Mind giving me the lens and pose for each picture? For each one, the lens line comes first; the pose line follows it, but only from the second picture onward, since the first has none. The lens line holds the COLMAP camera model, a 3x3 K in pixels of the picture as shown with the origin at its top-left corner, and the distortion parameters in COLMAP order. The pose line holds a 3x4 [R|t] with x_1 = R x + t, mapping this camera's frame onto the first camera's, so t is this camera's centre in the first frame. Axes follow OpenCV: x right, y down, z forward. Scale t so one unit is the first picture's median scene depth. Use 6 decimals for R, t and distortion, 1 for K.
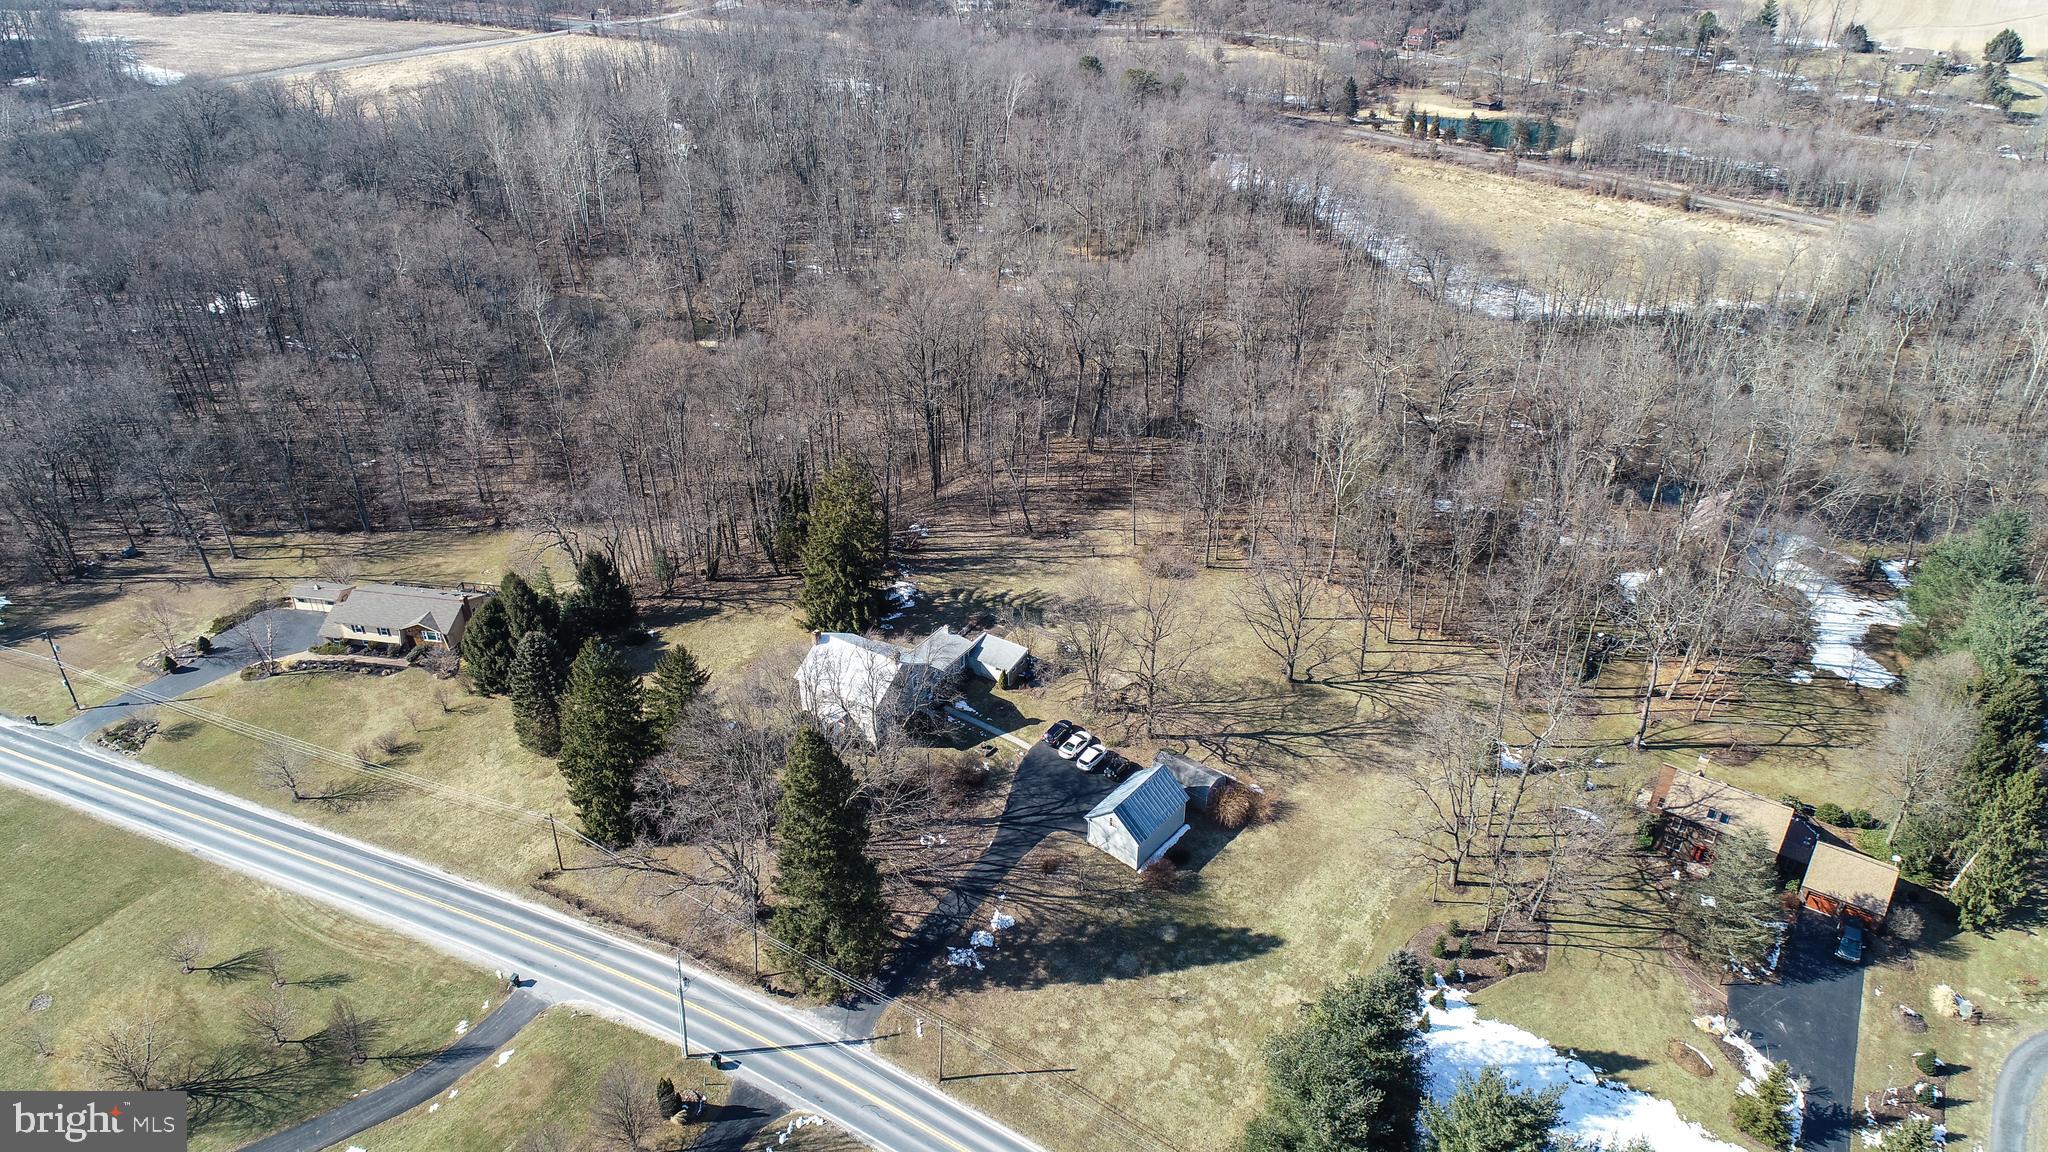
lens RADIAL K [[1370.1, 0, 1024.0], [0, 1370.1, 576.0], [0, 0, 1]] dist [-0.000110, -0.004299]
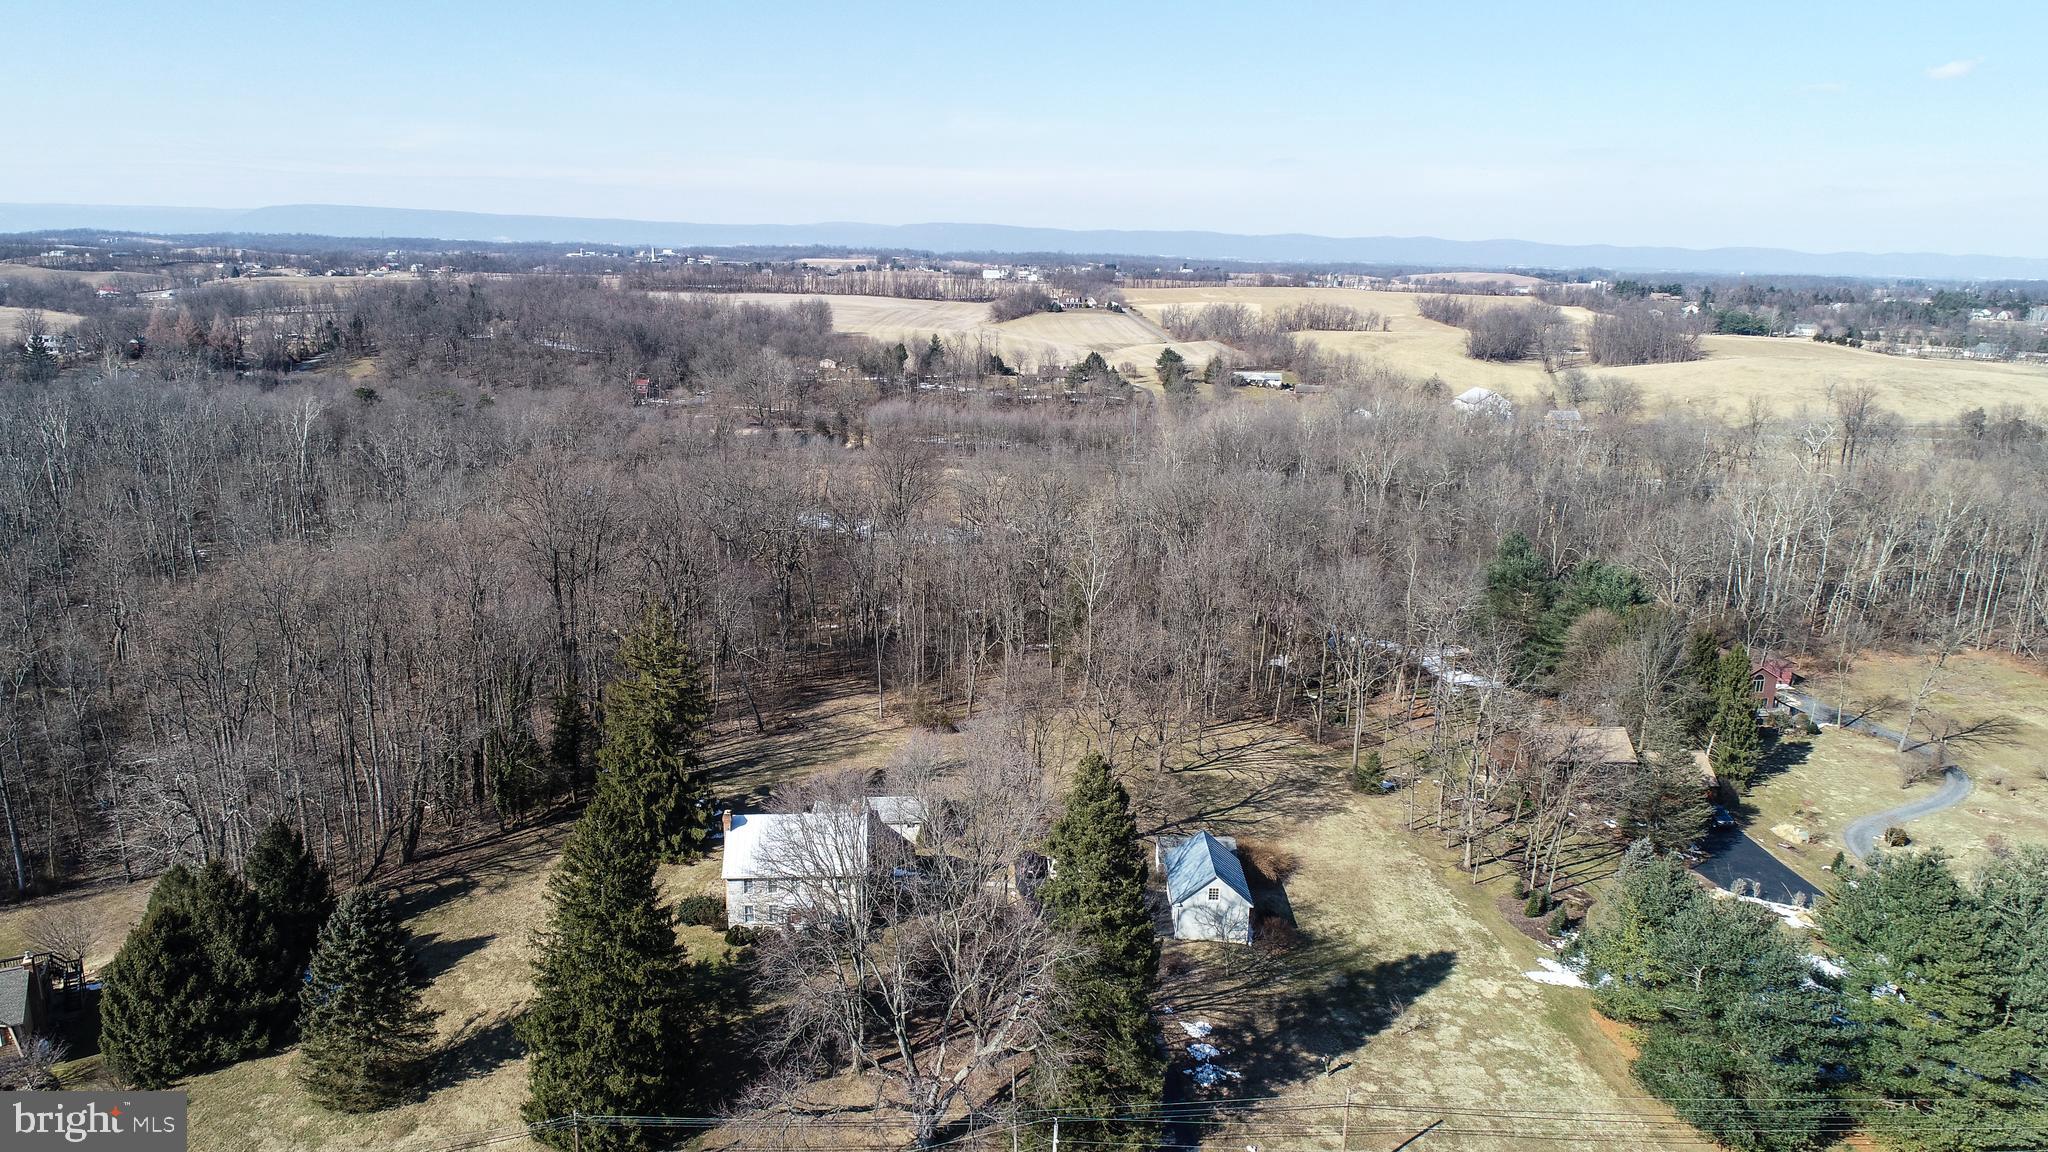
lens RADIAL K [[1370.1, 0, 1024.0], [0, 1370.1, 576.0], [0, 0, 1]] dist [-0.000110, -0.004299]
pose [[0.784967, -0.121973, 0.607412, -0.465242], [0.298129, 0.933815, -0.197759, 0.116620], [-0.543090, 0.336321, 0.769378, 0.314743]]
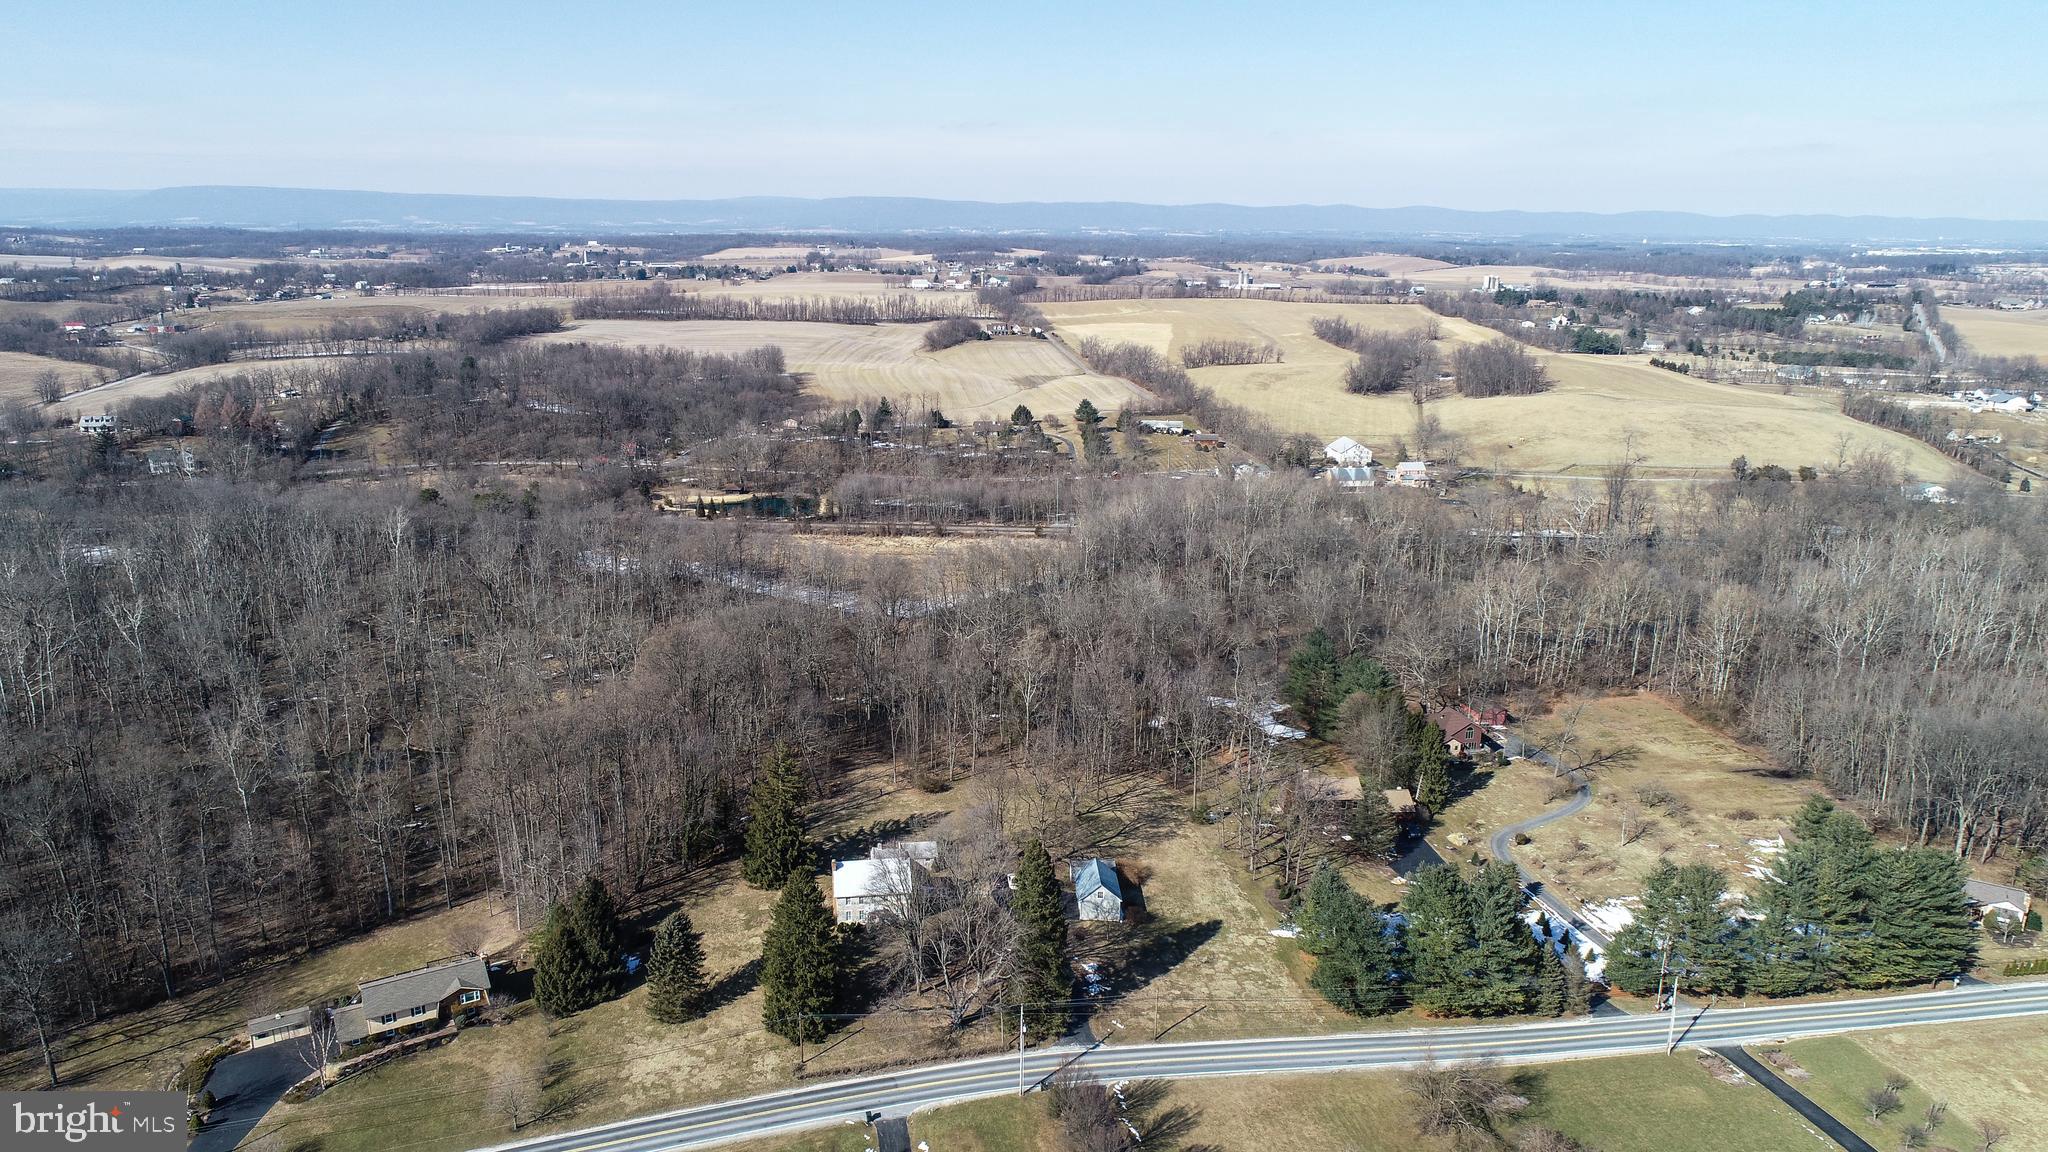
lens RADIAL K [[1370.1, 0, 1024.0], [0, 1370.1, 576.0], [0, 0, 1]] dist [-0.000110, -0.004299]
pose [[0.749704, -0.154875, 0.643395, -0.843965], [0.330809, 0.929747, -0.161665, 0.060833], [-0.573157, 0.334041, 0.748270, -0.201373]]
